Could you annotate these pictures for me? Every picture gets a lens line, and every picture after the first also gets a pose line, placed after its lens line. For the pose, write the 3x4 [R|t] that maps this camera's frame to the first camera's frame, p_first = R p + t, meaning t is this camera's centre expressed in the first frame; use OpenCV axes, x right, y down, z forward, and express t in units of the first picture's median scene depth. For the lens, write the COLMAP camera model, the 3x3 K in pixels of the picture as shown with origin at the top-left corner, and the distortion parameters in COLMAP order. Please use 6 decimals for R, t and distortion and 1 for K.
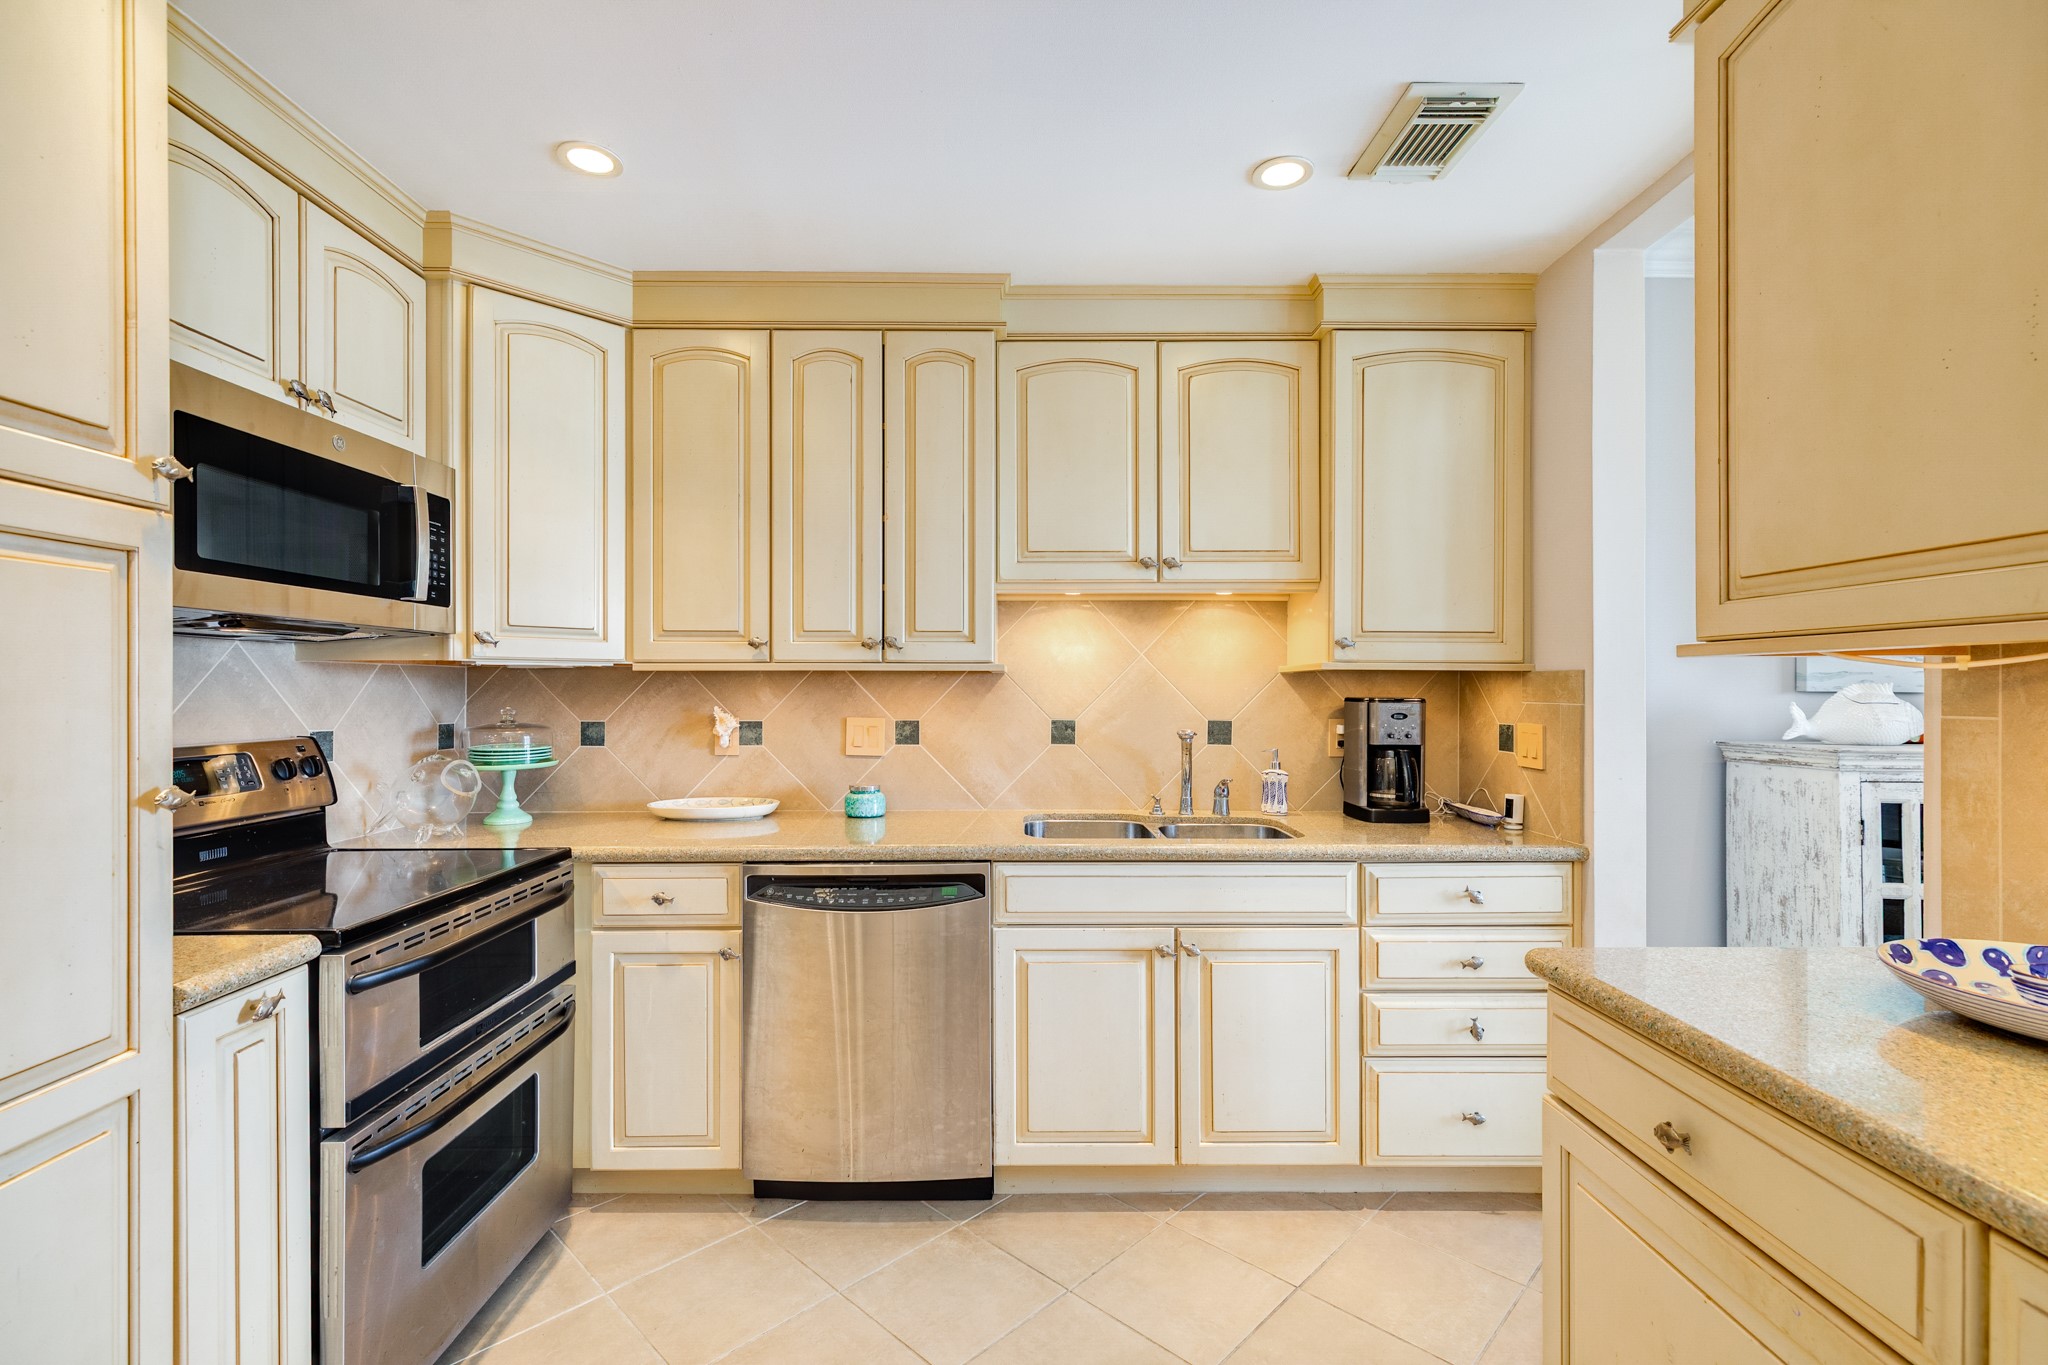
lens RADIAL K [[913.8, 0, 1022.2], [0, 913.8, 687.4], [0, 0, 1]] dist [0.003621, 0.000347]
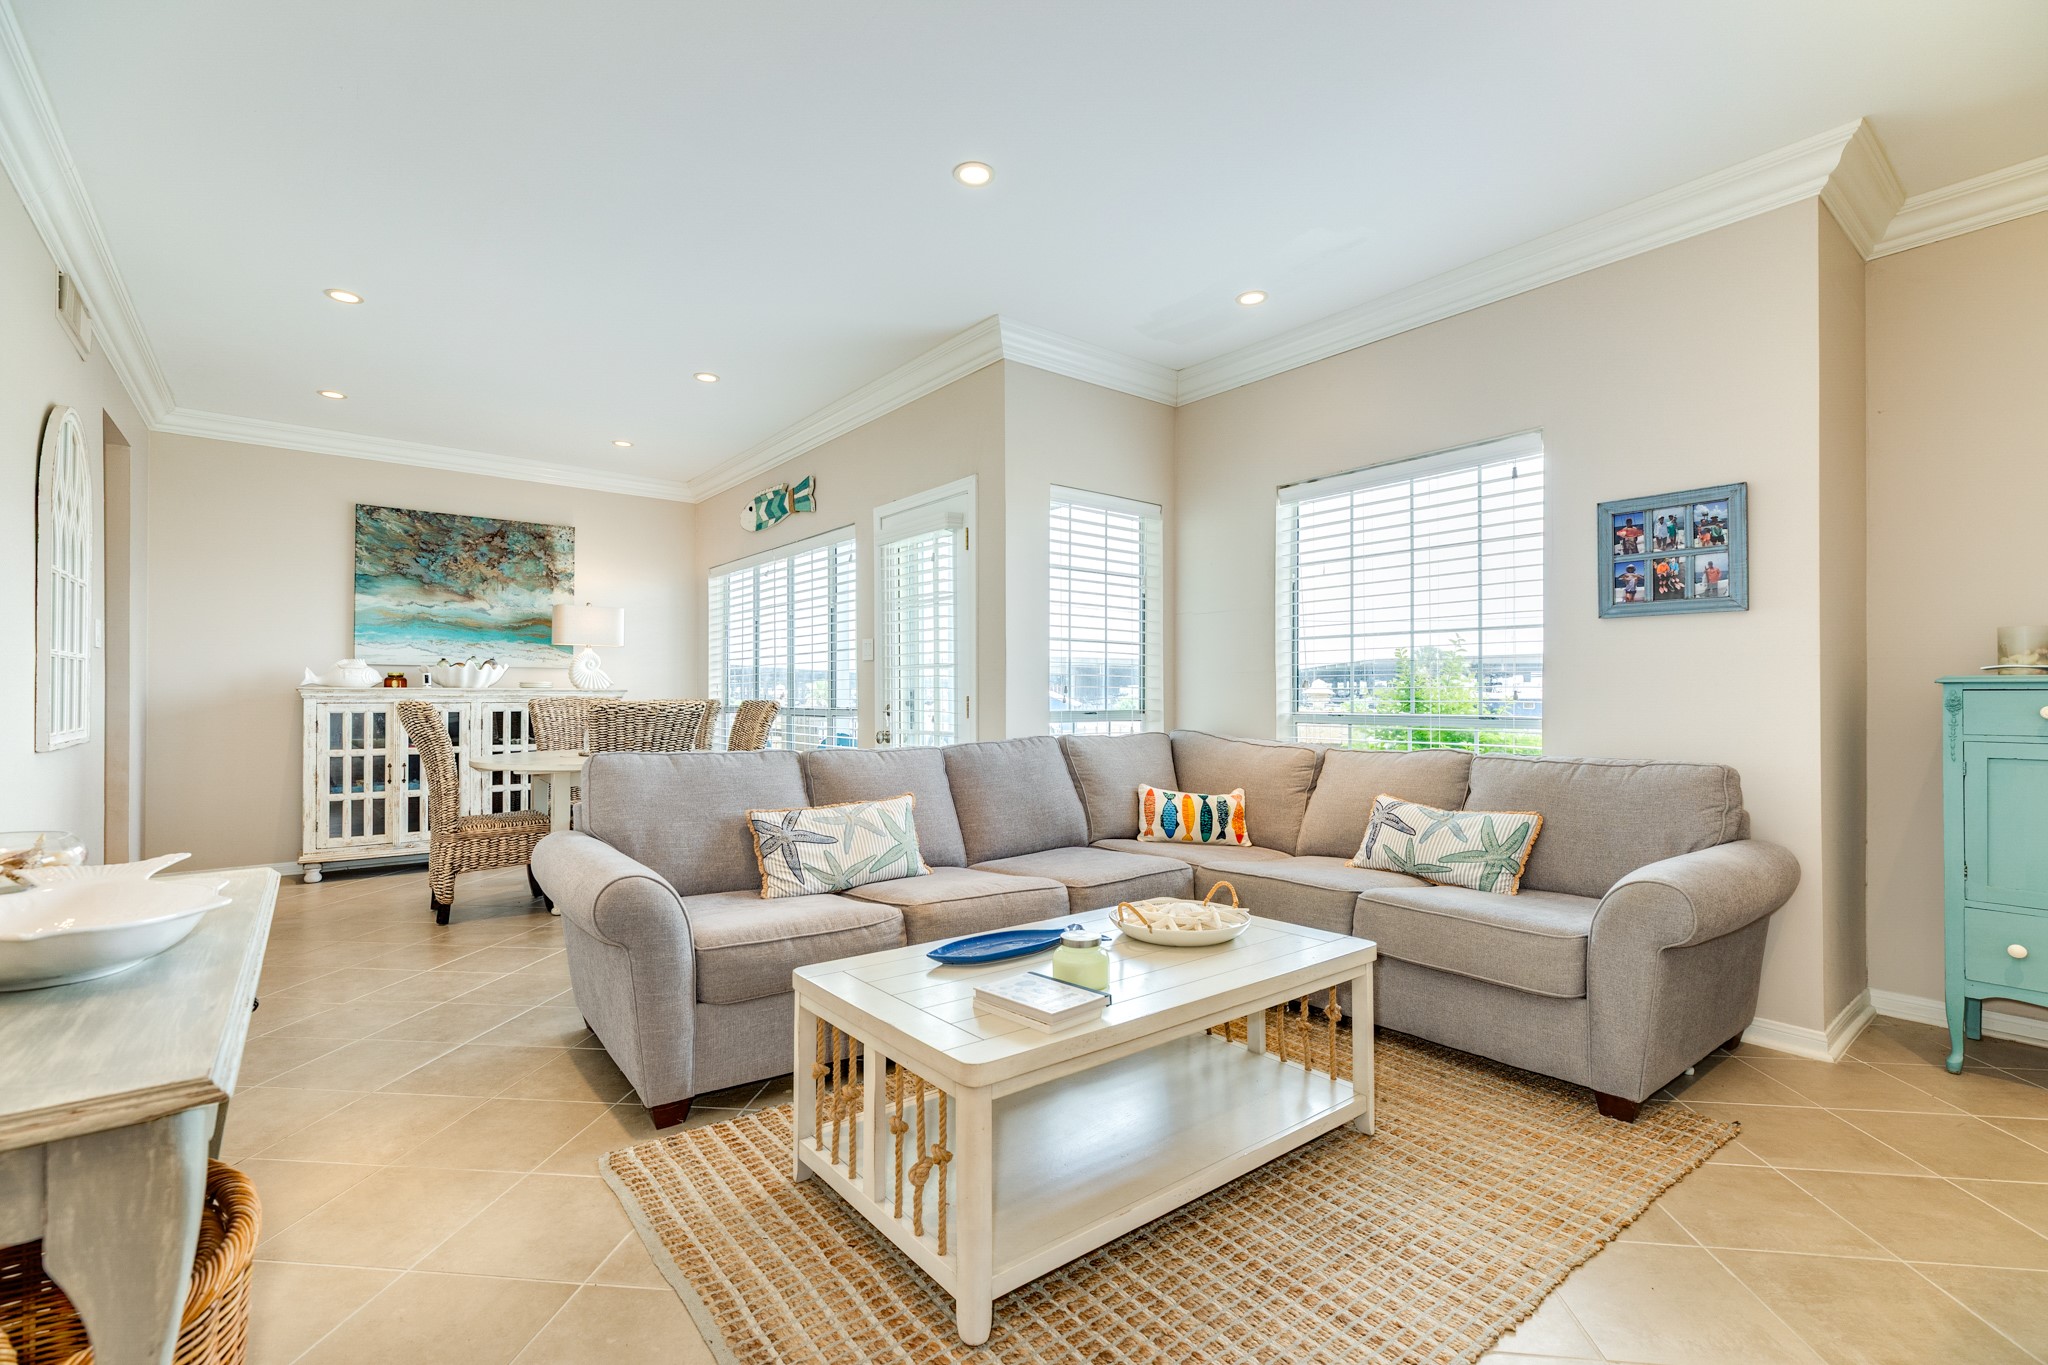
lens RADIAL K [[913.8, 0, 1022.2], [0, 913.8, 687.4], [0, 0, 1]] dist [0.003621, 0.000347]
pose [[0.788884, 0.000346, 0.614542, 0.895211], [0.003947, 0.999976, -0.005629, 0.083997], [-0.614530, 0.006866, 0.788864, -1.711992]]
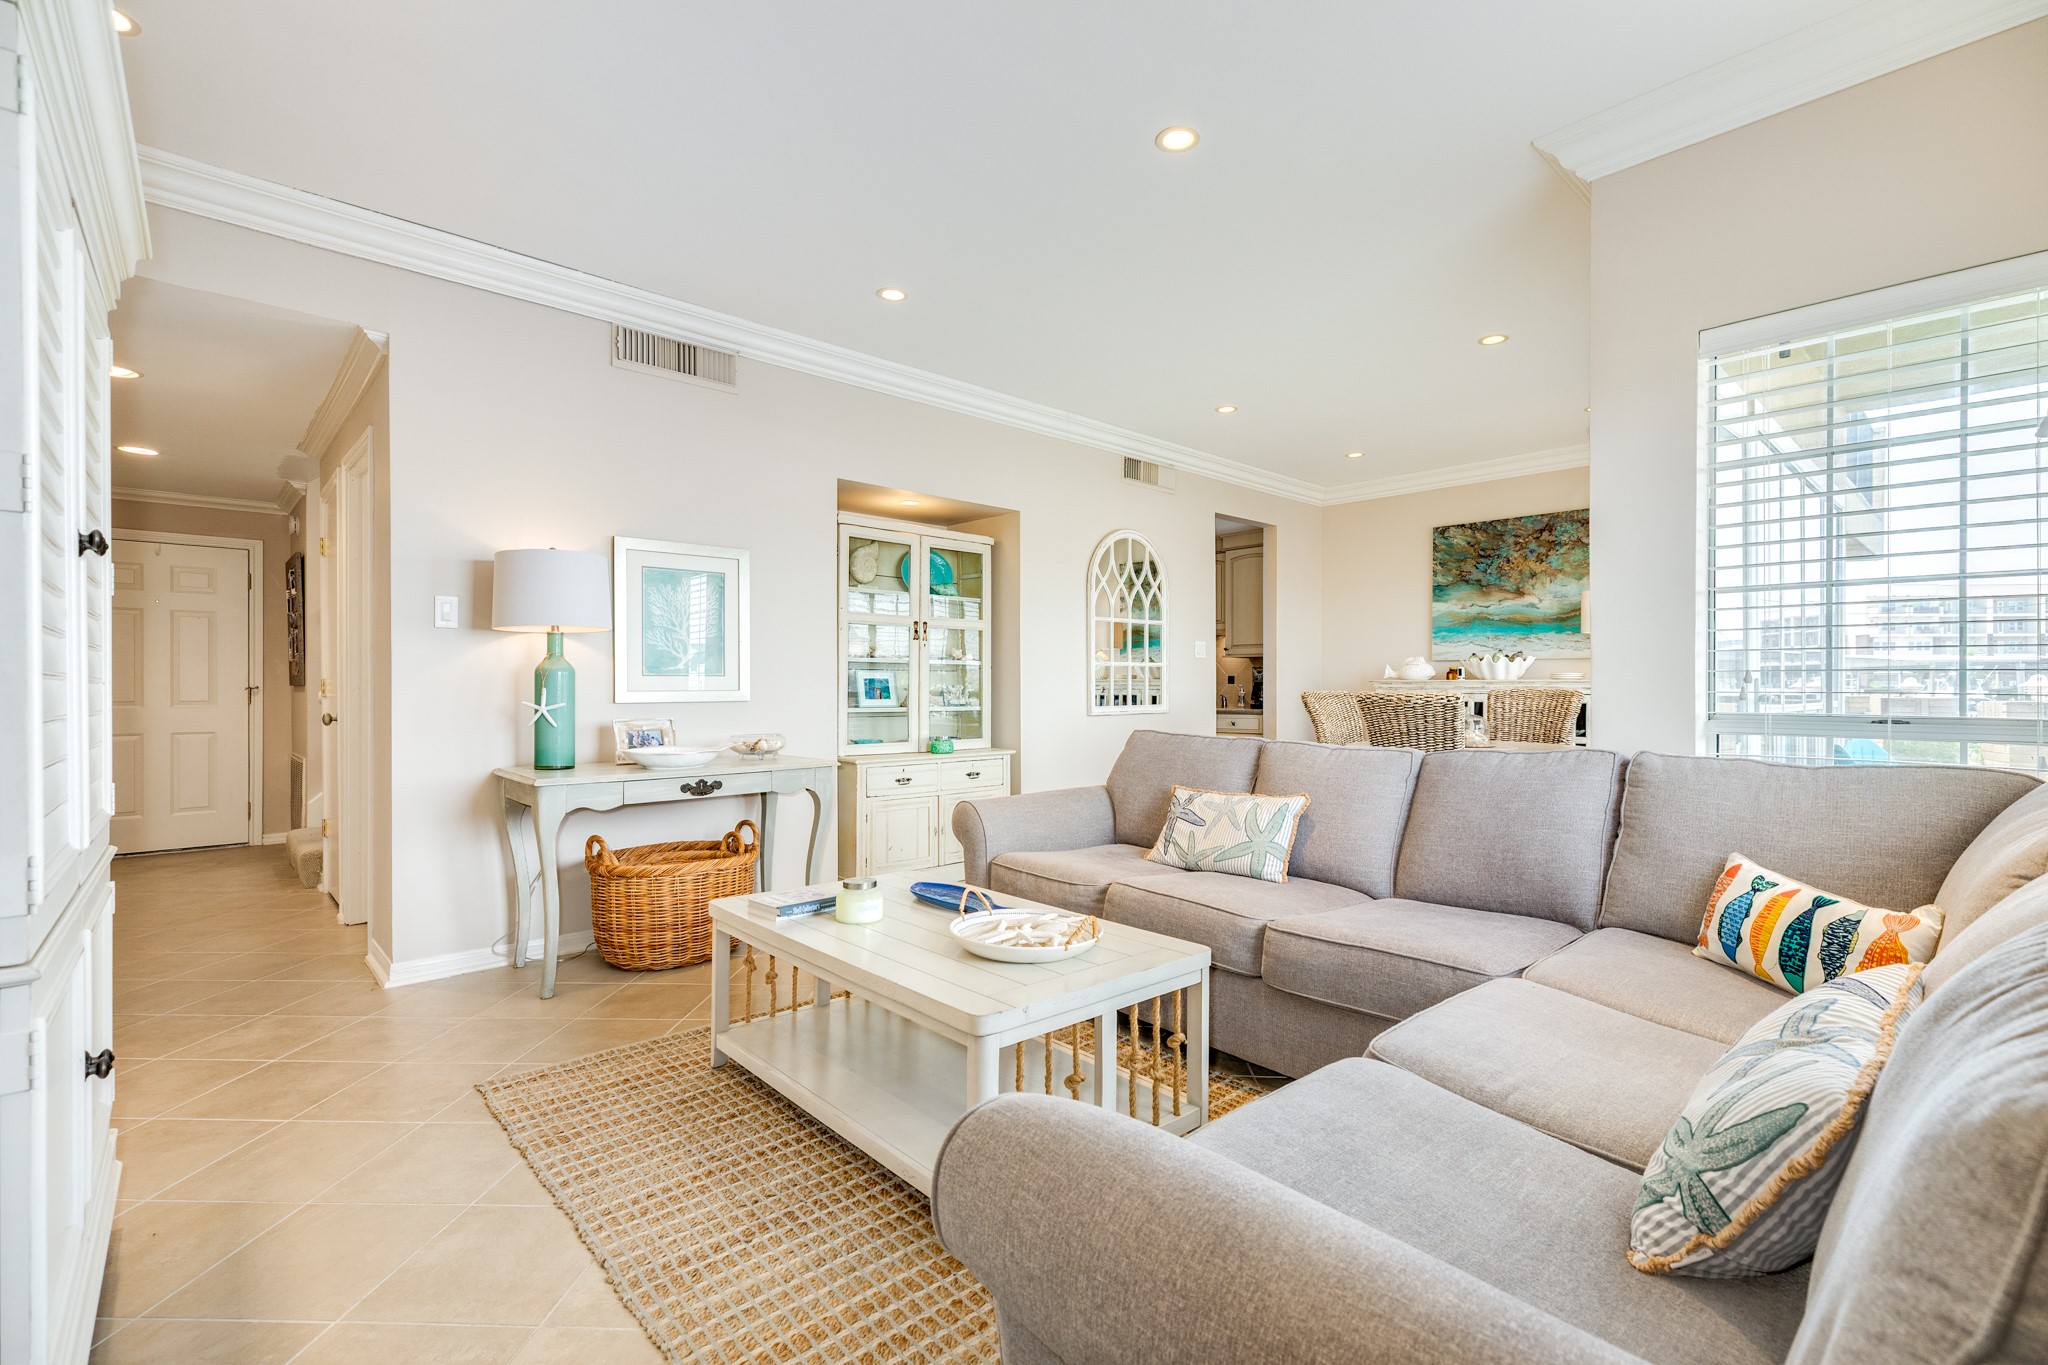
lens RADIAL K [[913.8, 0, 1022.2], [0, 913.8, 687.4], [0, 0, 1]] dist [0.003621, 0.000347]
pose [[0.665493, -0.002766, -0.746399, 2.238200], [0.000996, 0.999996, -0.002818, 0.093303], [0.746404, 0.001132, 0.665492, -1.640445]]
